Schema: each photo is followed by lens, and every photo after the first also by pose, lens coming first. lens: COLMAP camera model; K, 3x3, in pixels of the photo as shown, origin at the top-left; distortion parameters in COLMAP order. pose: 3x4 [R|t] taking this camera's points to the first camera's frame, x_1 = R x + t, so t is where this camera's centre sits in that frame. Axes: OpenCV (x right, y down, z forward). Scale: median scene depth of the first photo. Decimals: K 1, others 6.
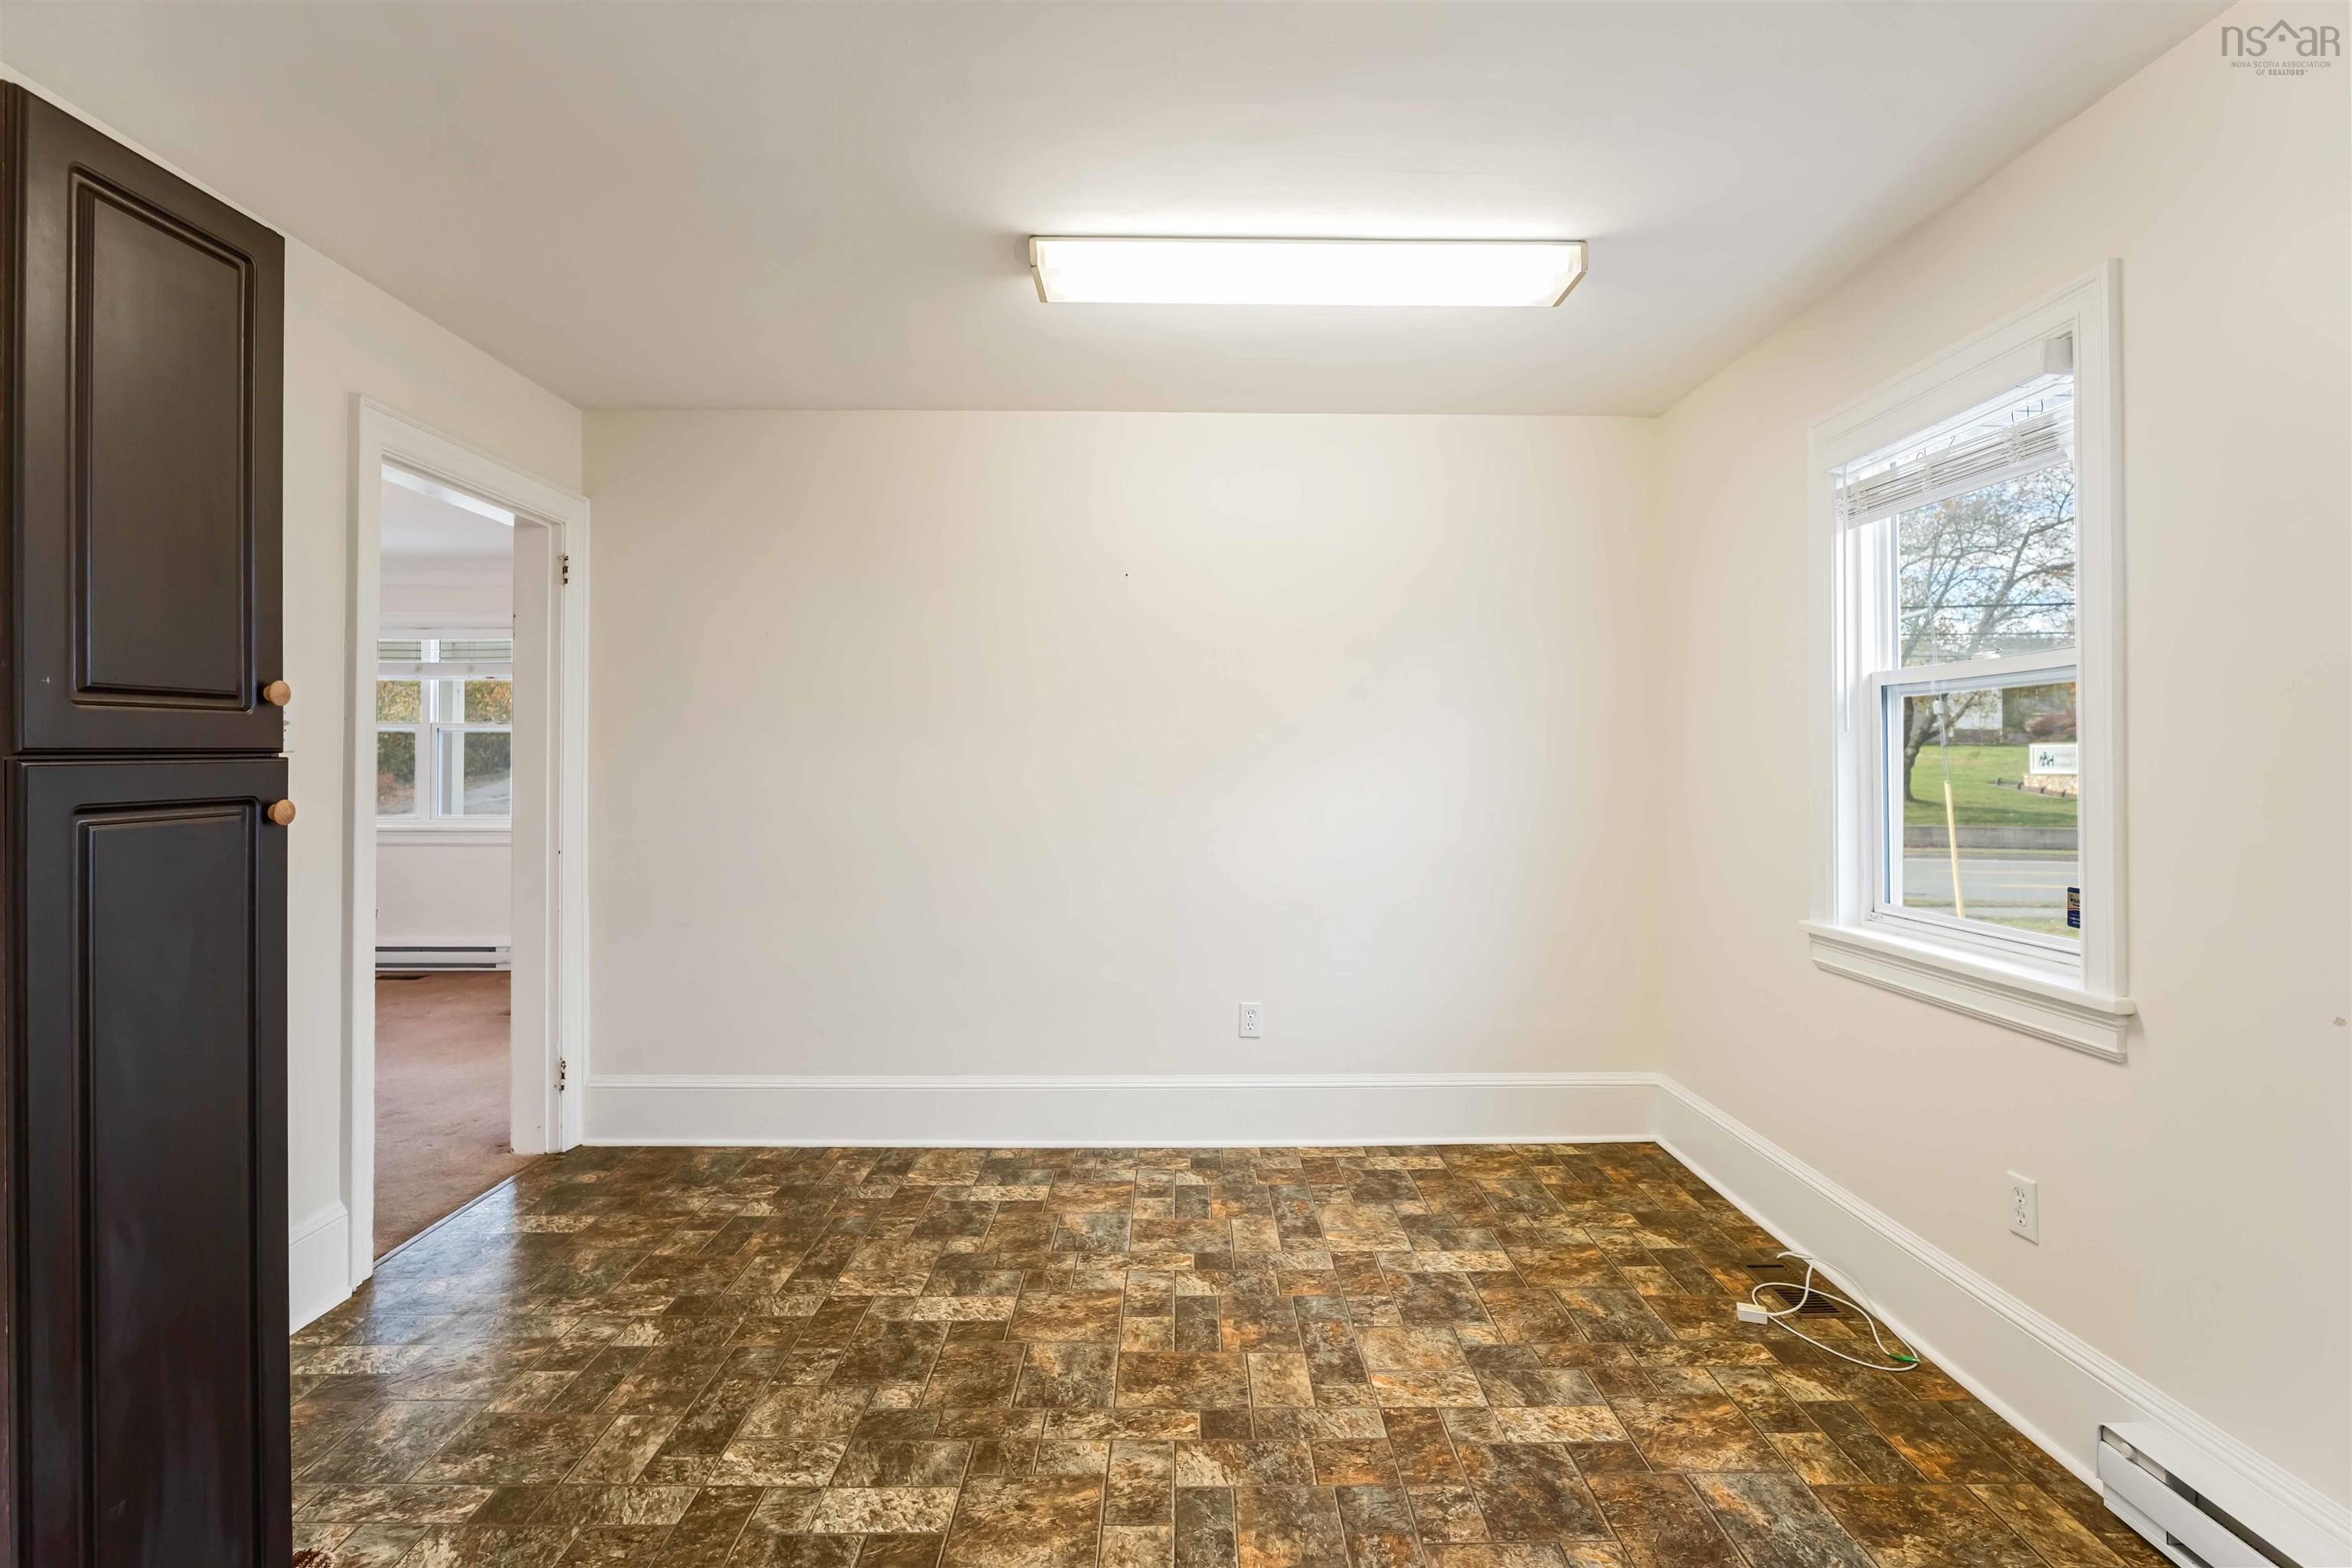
lens RADIAL K [[1076.0, 0, 1175.8], [0, 1076.0, 769.9], [0, 0, 1]] dist [-0.023725, -0.000410]
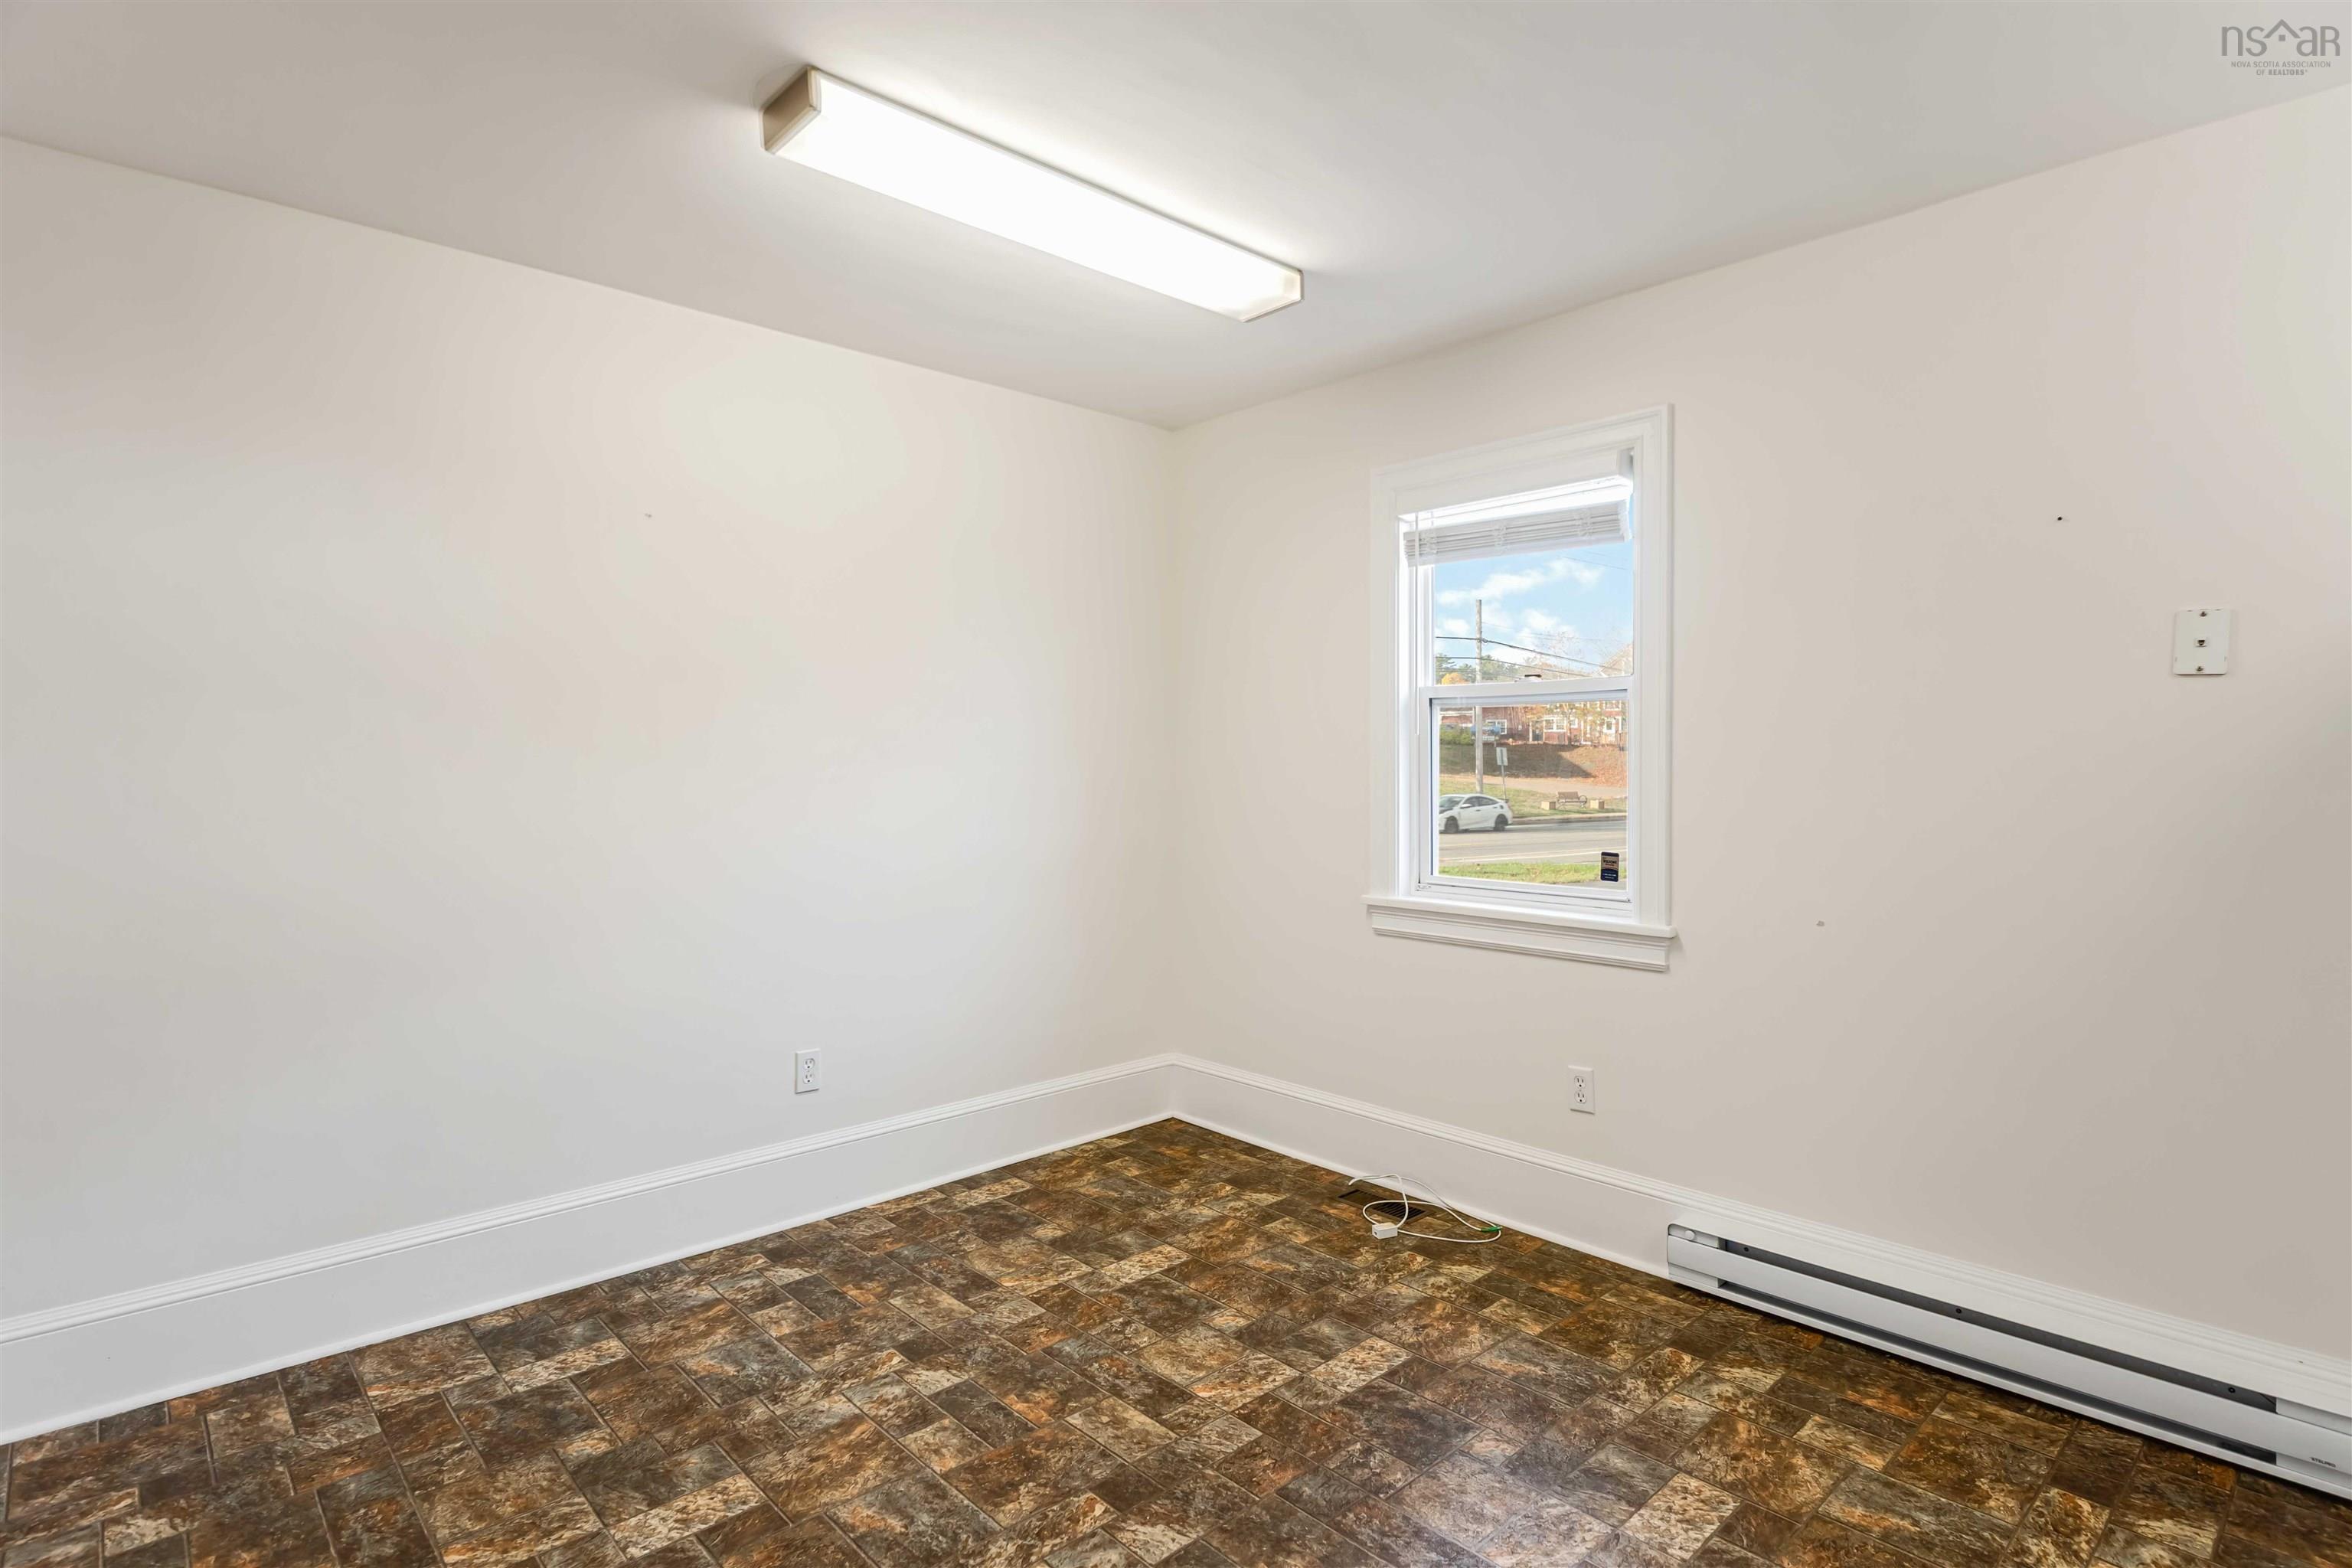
lens RADIAL K [[1199.4, 0, 1191.3], [0, 1199.4, 785.3], [0, 0, 1]] dist [0.007663, -0.010768]
pose [[0.720764, -0.004684, 0.693165, -0.370098], [-0.005850, 0.999900, 0.012840, 0.004562], [-0.693156, -0.013310, 0.720665, 0.145348]]
